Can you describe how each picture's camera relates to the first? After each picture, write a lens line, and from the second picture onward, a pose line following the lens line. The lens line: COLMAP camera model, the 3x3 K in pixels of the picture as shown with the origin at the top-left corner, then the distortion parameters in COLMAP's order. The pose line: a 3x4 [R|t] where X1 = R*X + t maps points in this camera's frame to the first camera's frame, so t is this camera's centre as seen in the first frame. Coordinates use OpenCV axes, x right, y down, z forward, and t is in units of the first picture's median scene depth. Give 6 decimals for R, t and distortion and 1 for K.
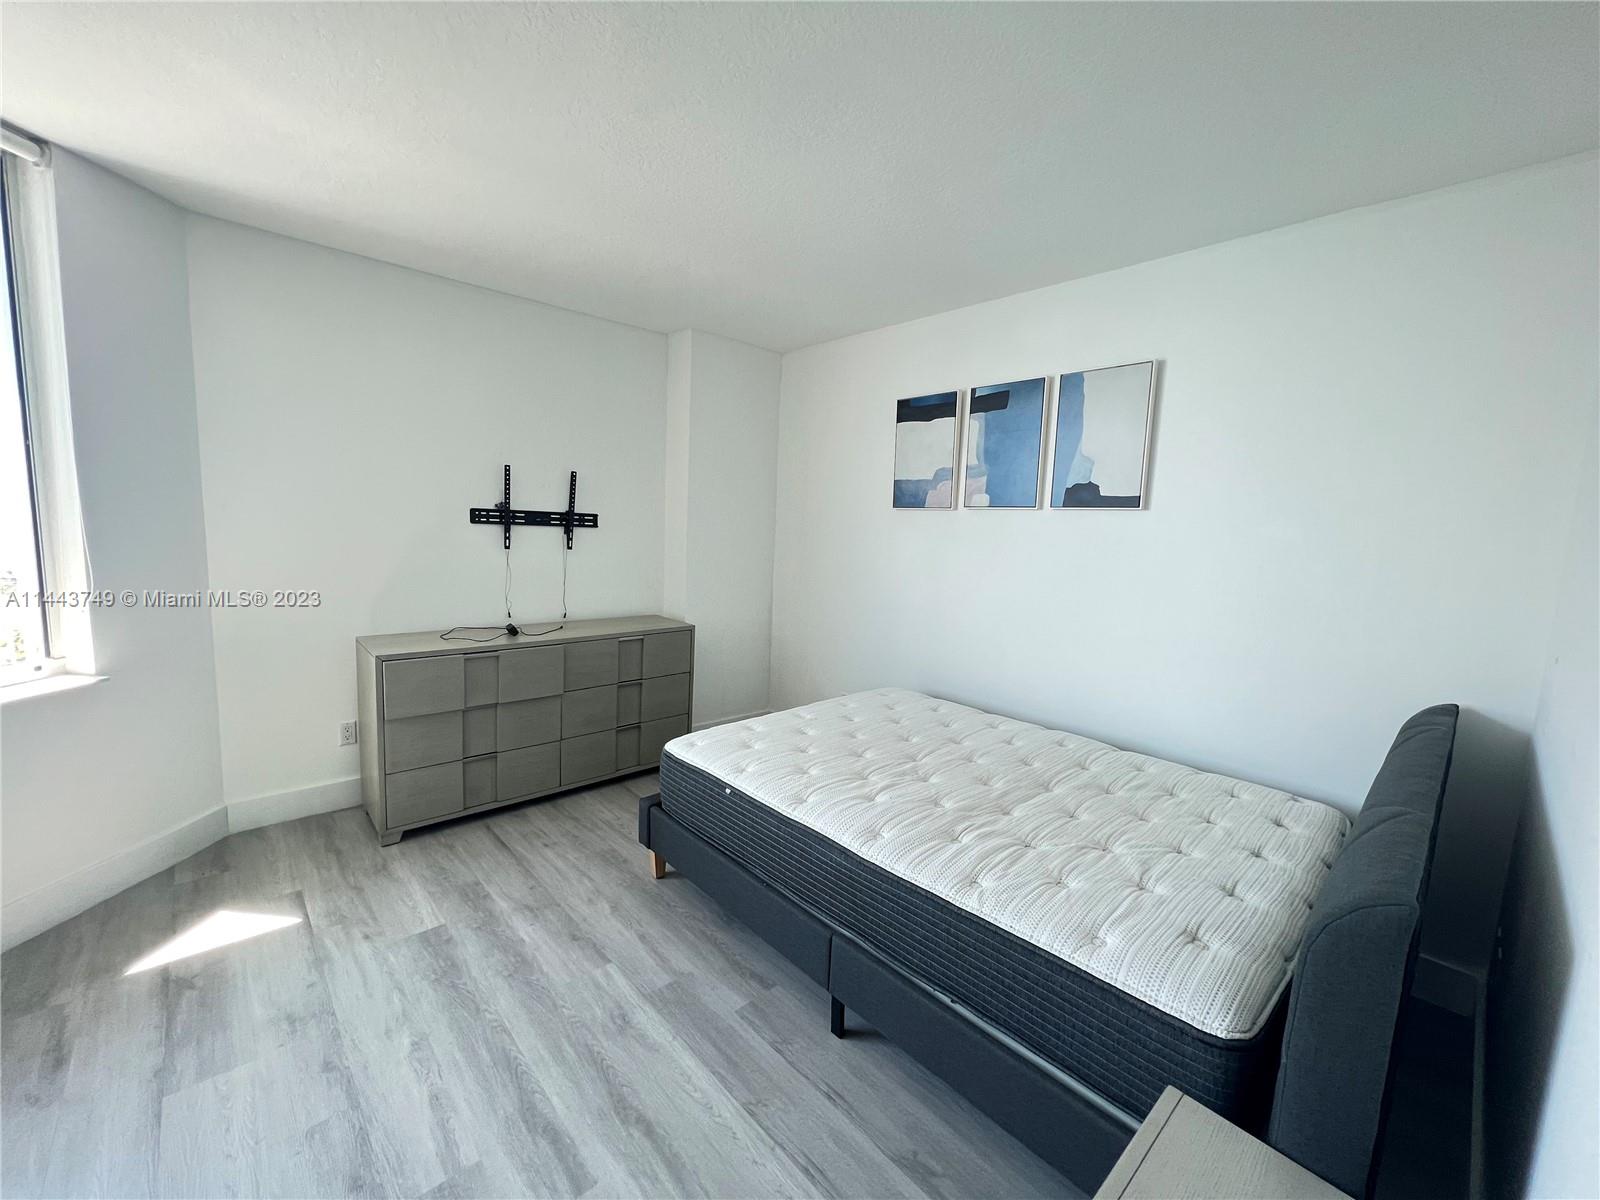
lens RADIAL K [[640.5, 0, 801.3], [0, 640.5, 605.8], [0, 0, 1]] dist [-0.003508, 0.000757]
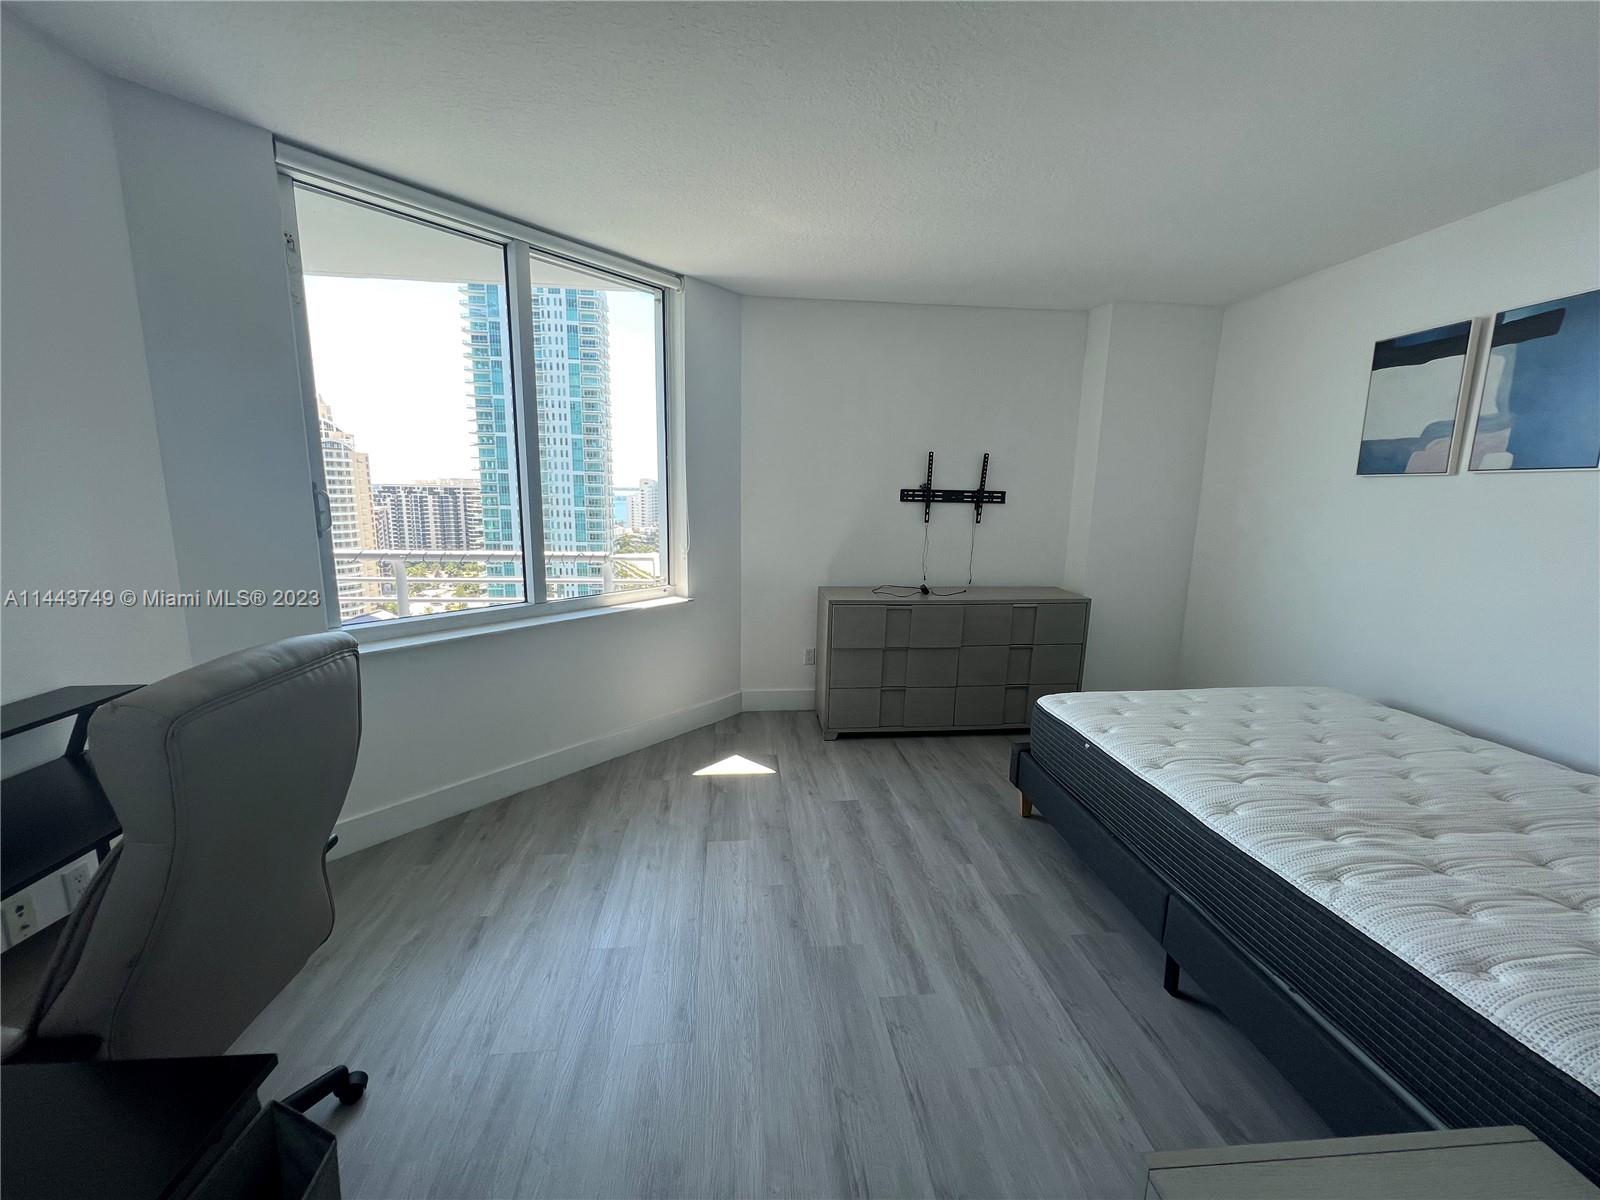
lens RADIAL K [[640.5, 0, 801.3], [0, 640.5, 605.8], [0, 0, 1]] dist [-0.003508, 0.000757]
pose [[0.798621, 0.081209, -0.596330, 0.119770], [-0.058804, 0.996642, 0.056973, 0.017539], [0.598955, -0.010434, 0.800715, -0.150406]]
